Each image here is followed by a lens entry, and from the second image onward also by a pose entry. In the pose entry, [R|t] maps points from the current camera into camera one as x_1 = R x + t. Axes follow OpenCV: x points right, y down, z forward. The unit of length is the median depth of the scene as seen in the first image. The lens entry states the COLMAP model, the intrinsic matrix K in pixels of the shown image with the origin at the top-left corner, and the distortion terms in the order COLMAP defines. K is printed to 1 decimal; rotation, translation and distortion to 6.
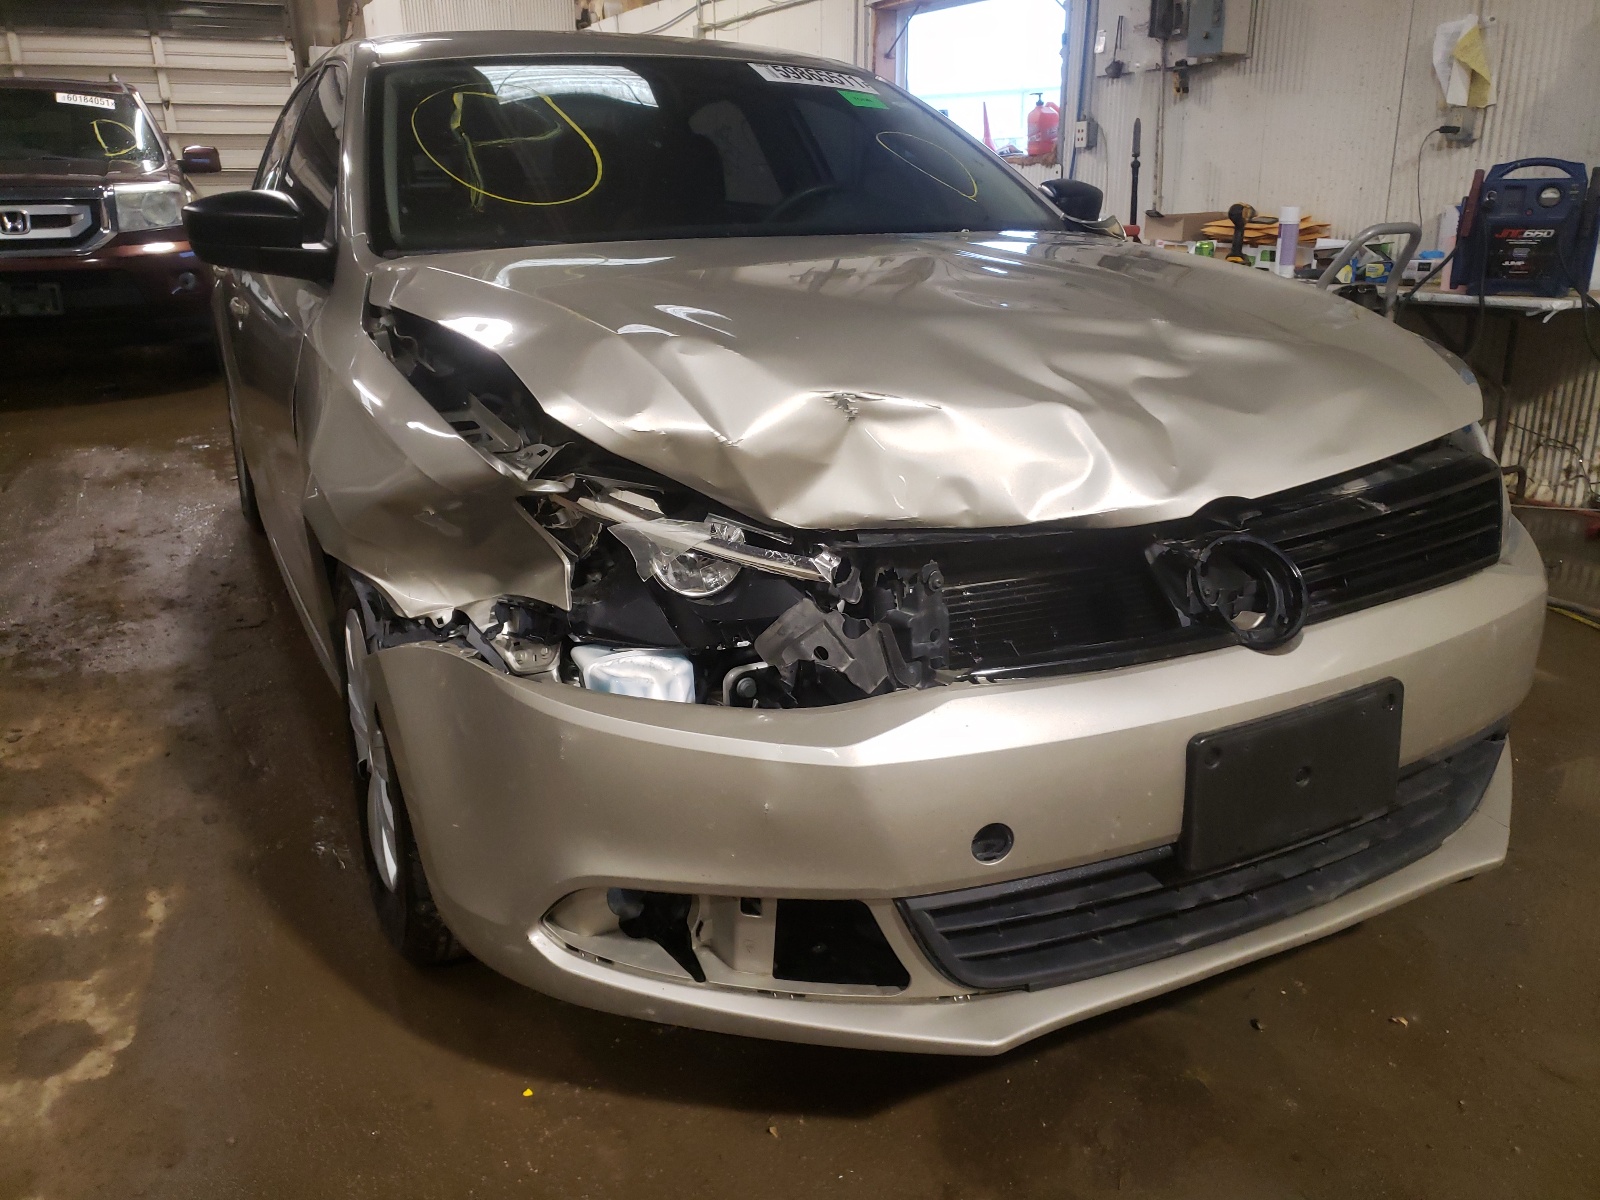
lens RADIAL K [[1272.2, 0, 800.0], [0, 1272.2, 600.0], [0, 0, 1]] dist [-0.000202, 0.032404]
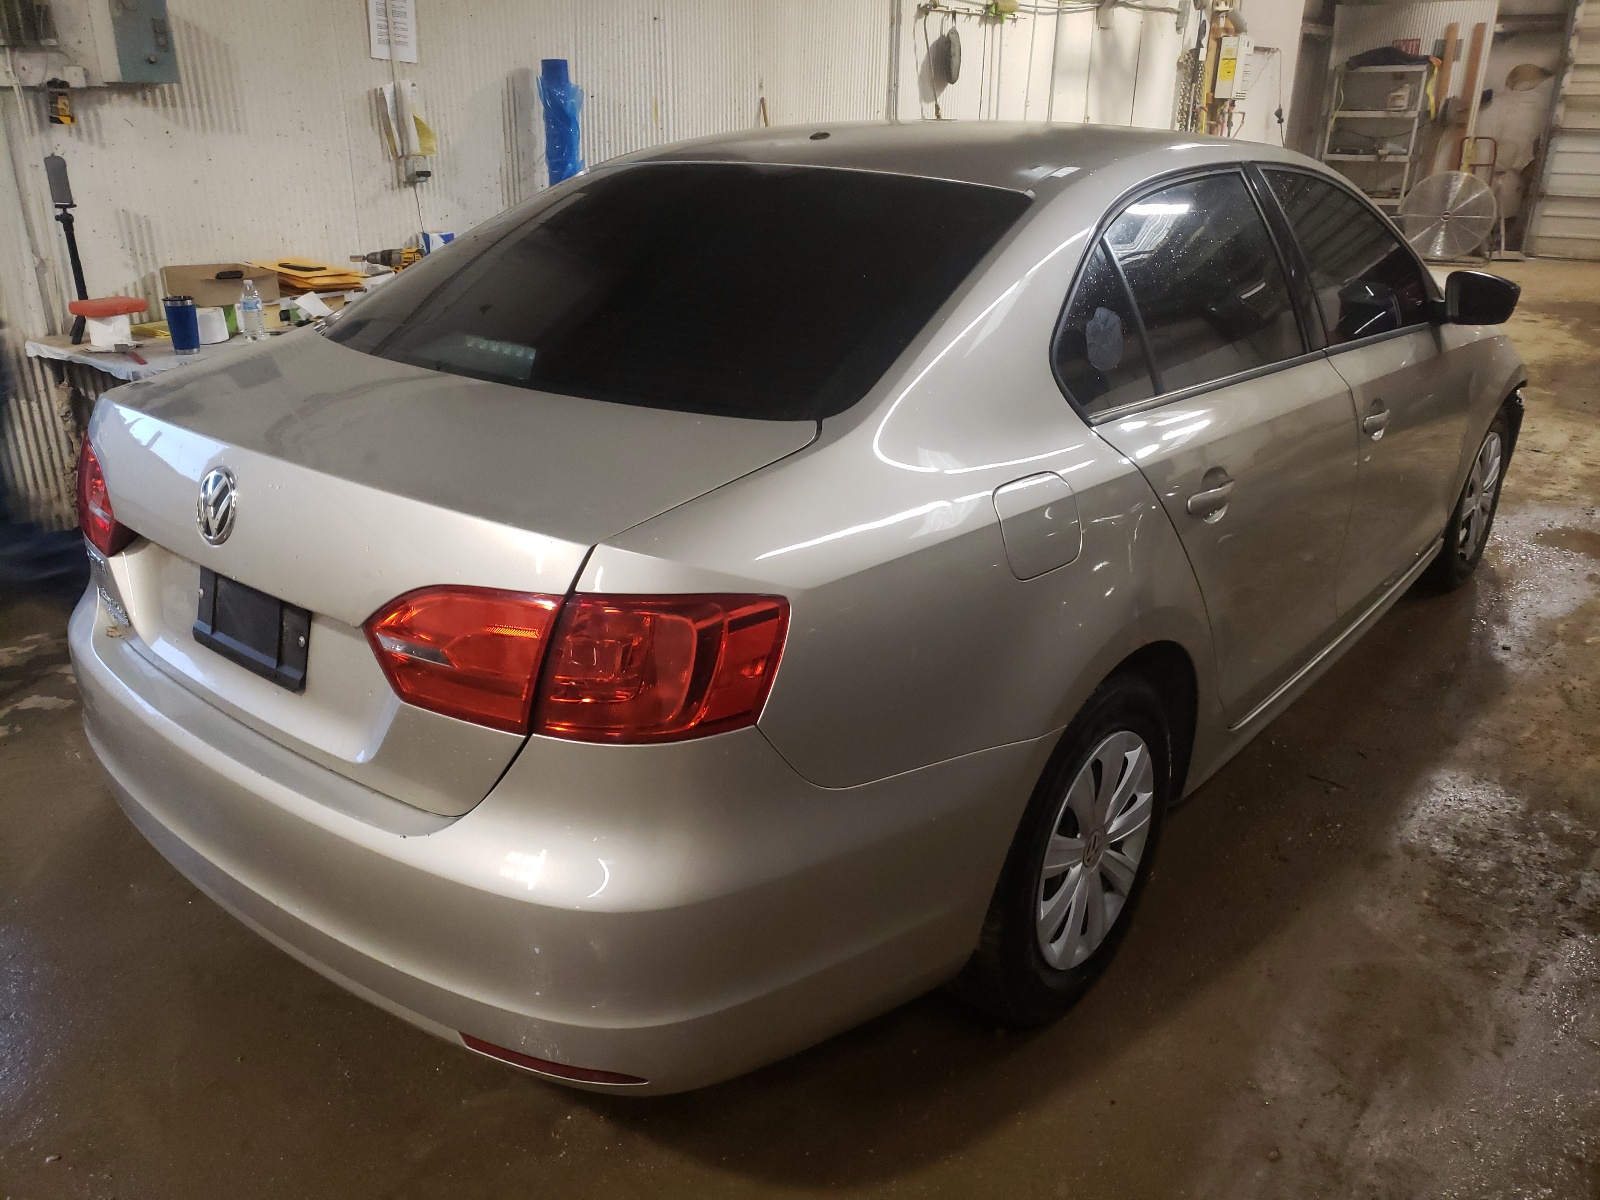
lens RADIAL K [[1221.3, 0, 800.0], [0, 1221.3, 600.0], [0, 0, 1]] dist [0.005317, 0.006993]
pose [[-0.403597, -0.328760, 0.853830, -1.099147], [0.292581, 0.837835, 0.460901, -0.665402], [-0.866894, 0.435832, -0.241959, 1.662775]]
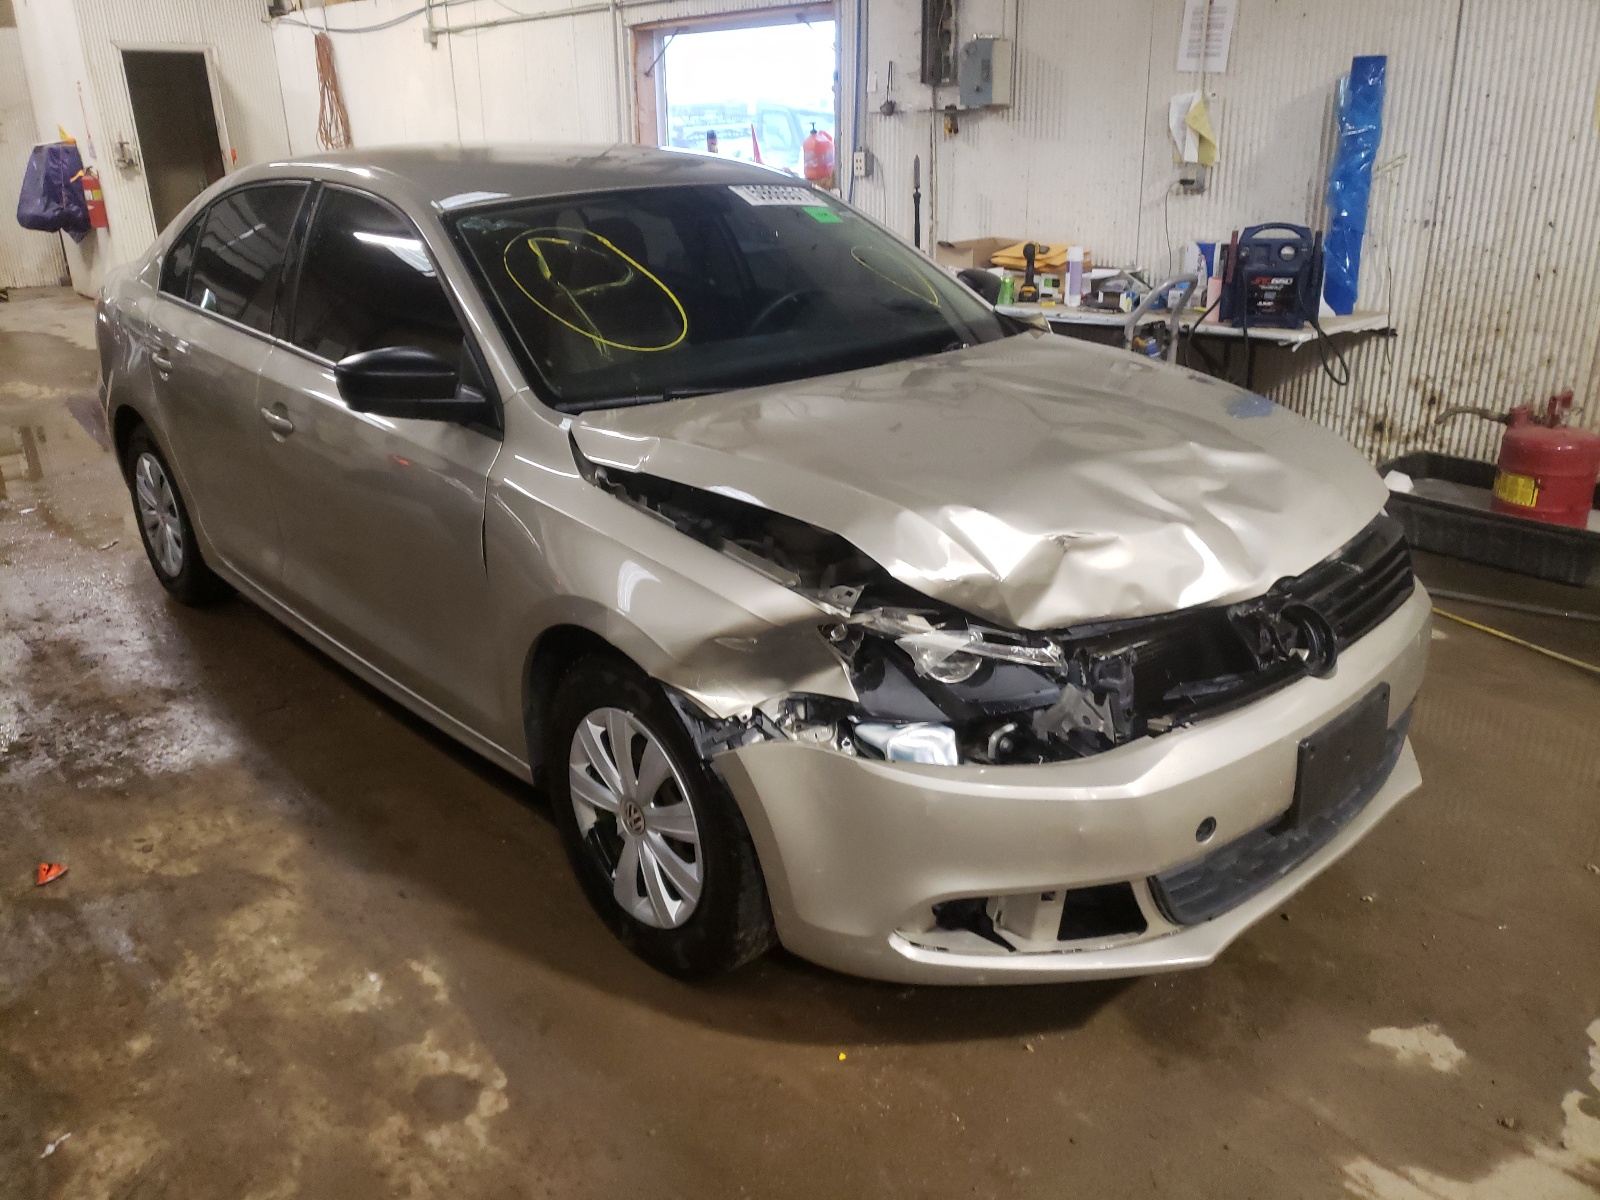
lens RADIAL K [[1272.2, 0, 800.0], [0, 1272.2, 600.0], [0, 0, 1]] dist [-0.000202, 0.032404]
pose [[0.961414, -0.103964, 0.254704, -0.304762], [0.093473, 0.994211, 0.052985, -0.094458], [-0.258738, -0.027133, 0.965566, -0.155107]]
